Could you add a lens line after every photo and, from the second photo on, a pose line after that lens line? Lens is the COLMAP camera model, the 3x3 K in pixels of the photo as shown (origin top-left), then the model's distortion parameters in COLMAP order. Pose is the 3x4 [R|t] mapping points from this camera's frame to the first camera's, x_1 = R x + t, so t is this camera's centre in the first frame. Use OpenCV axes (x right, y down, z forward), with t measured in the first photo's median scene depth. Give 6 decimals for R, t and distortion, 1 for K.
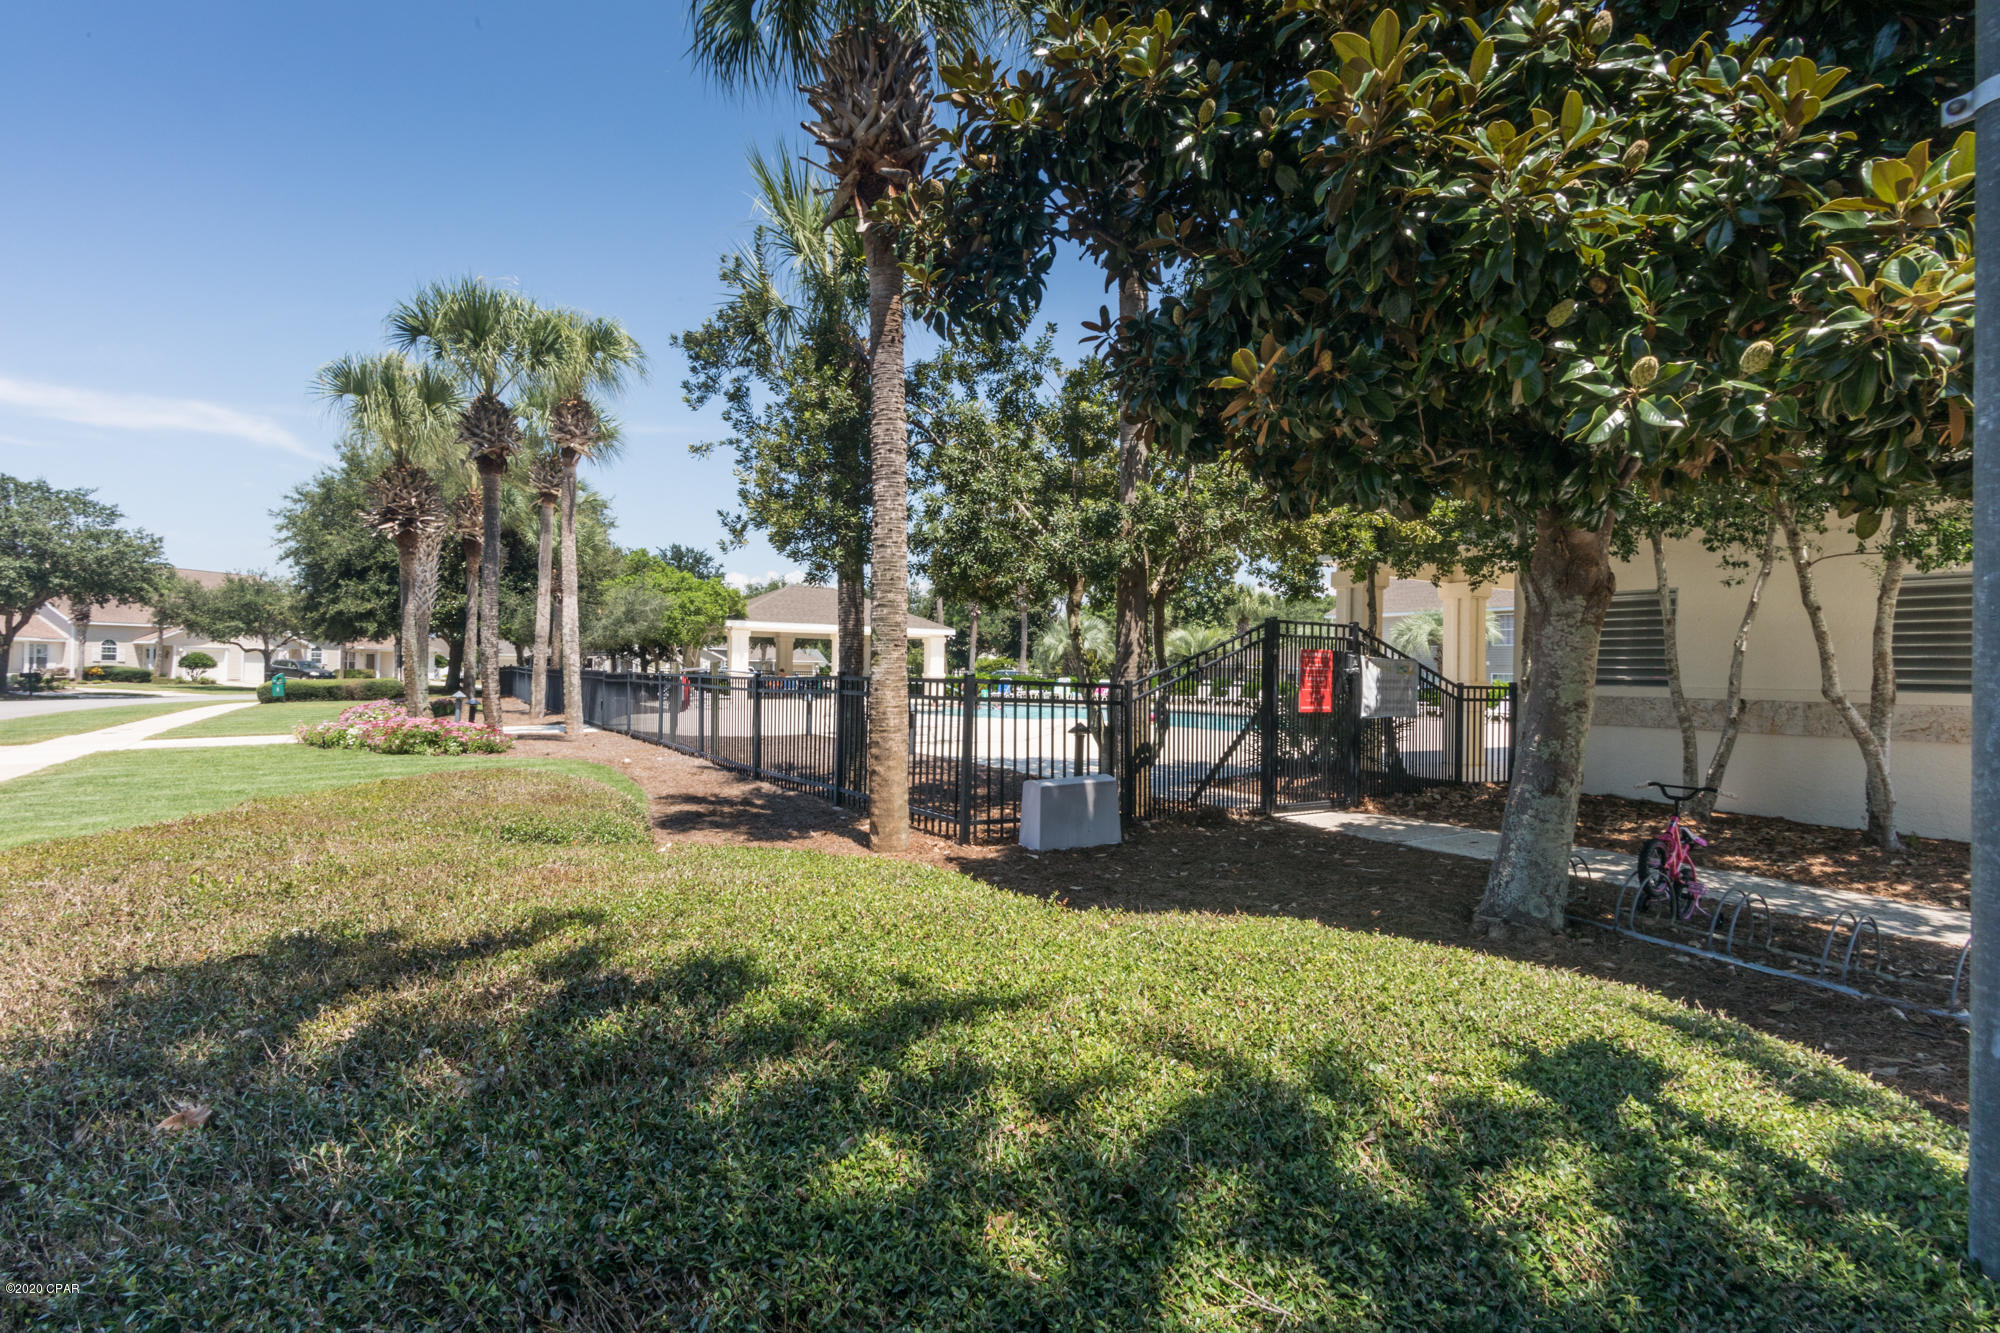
lens RADIAL K [[953.4, 0, 998.0], [0, 953.4, 674.5], [0, 0, 1]] dist [0.002762, 0.000036]
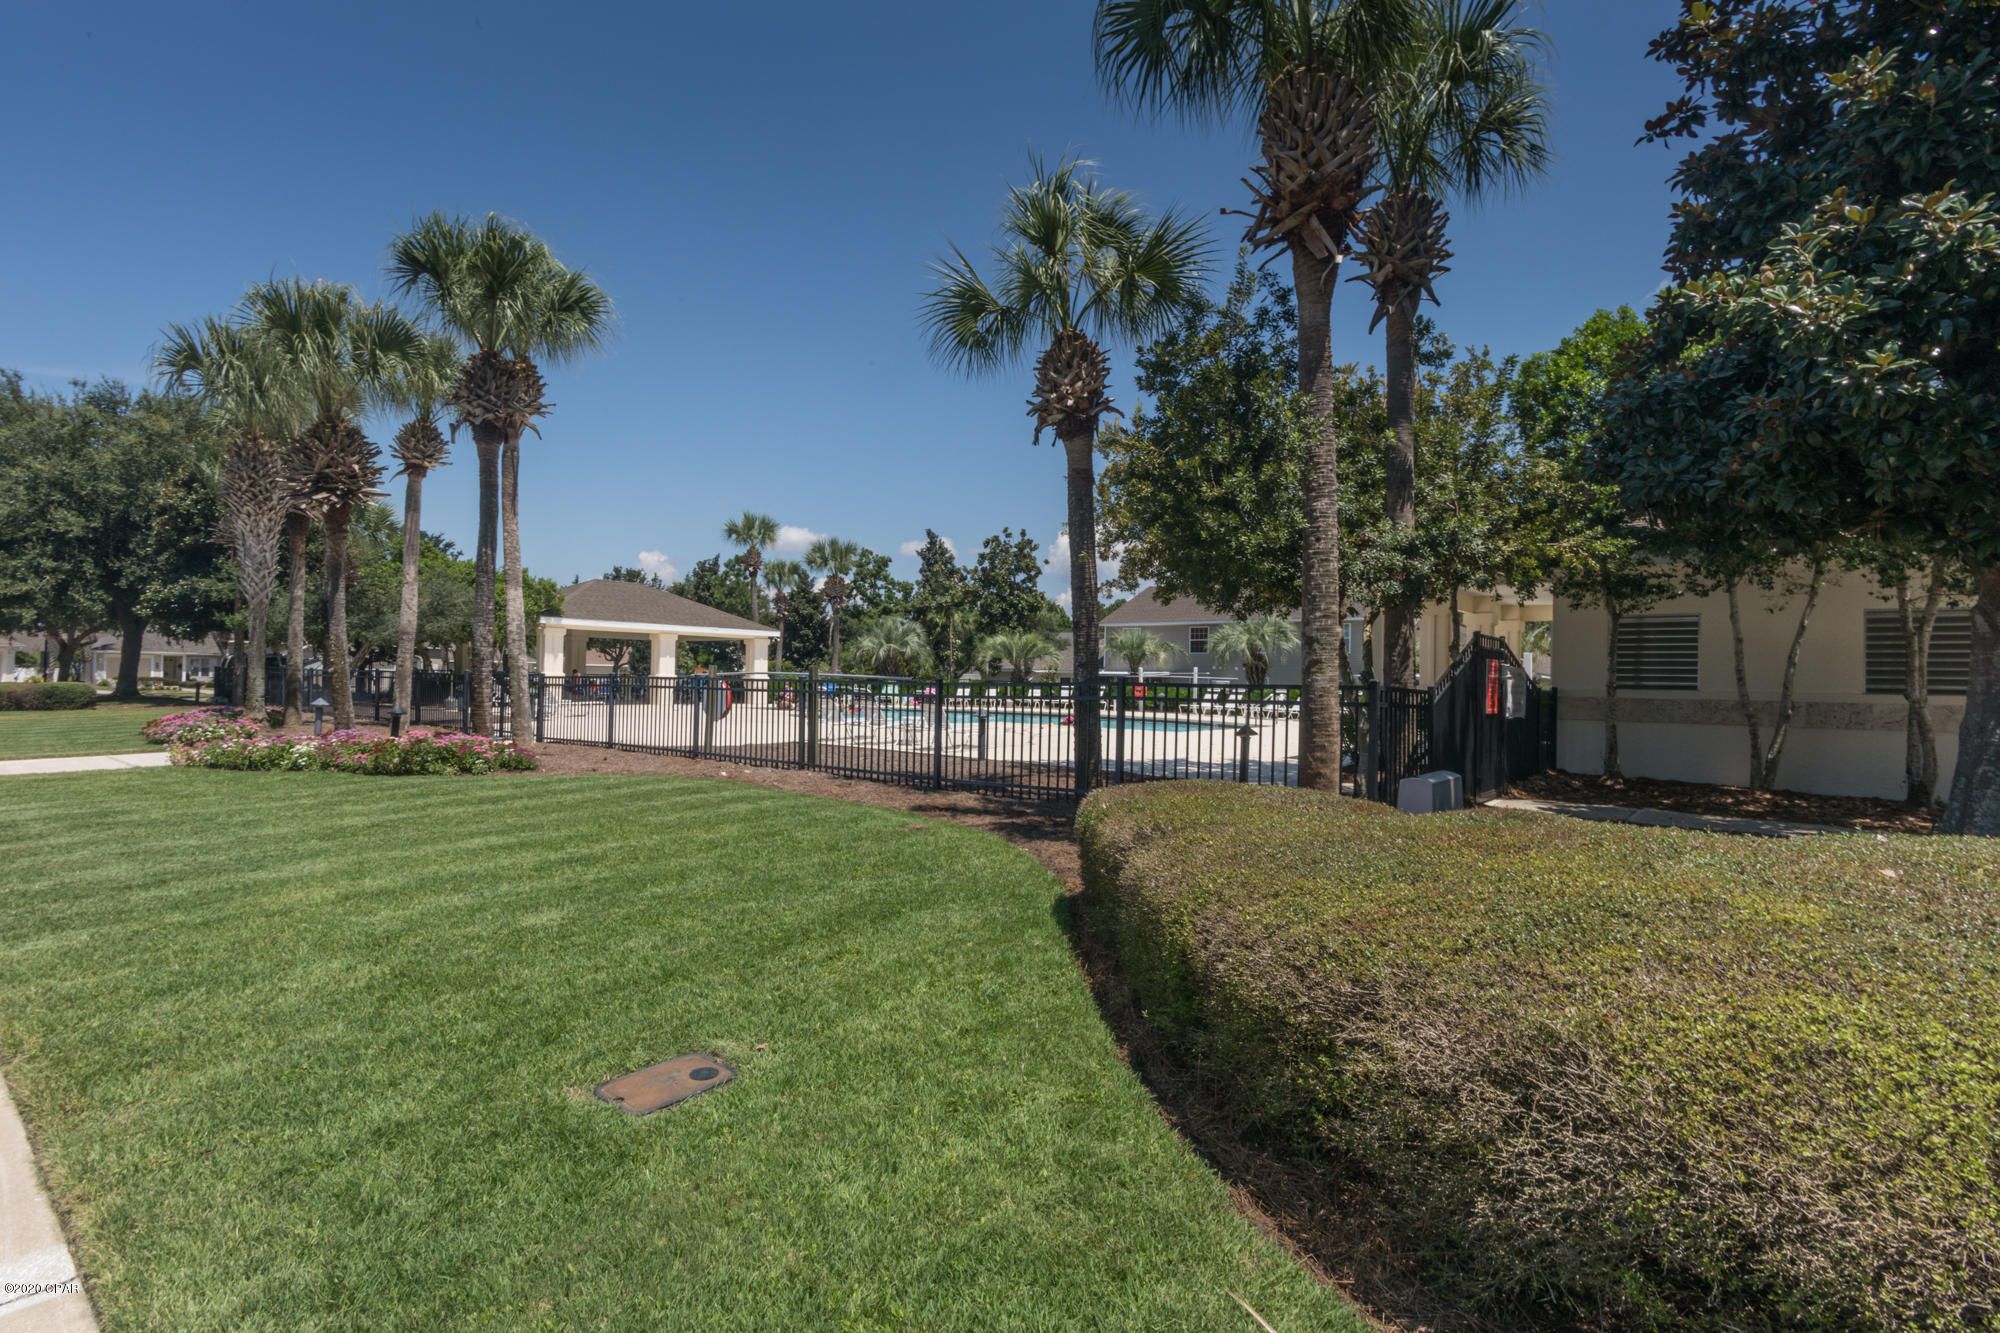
lens RADIAL K [[953.4, 0, 997.7], [0, 953.4, 664.8], [0, 0, 1]] dist [0.002762, 0.000036]
pose [[0.950663, 0.005823, 0.310170, -0.366219], [-0.001838, 0.999912, -0.013139, -0.001745], [-0.310219, 0.011921, 0.950590, 0.051961]]
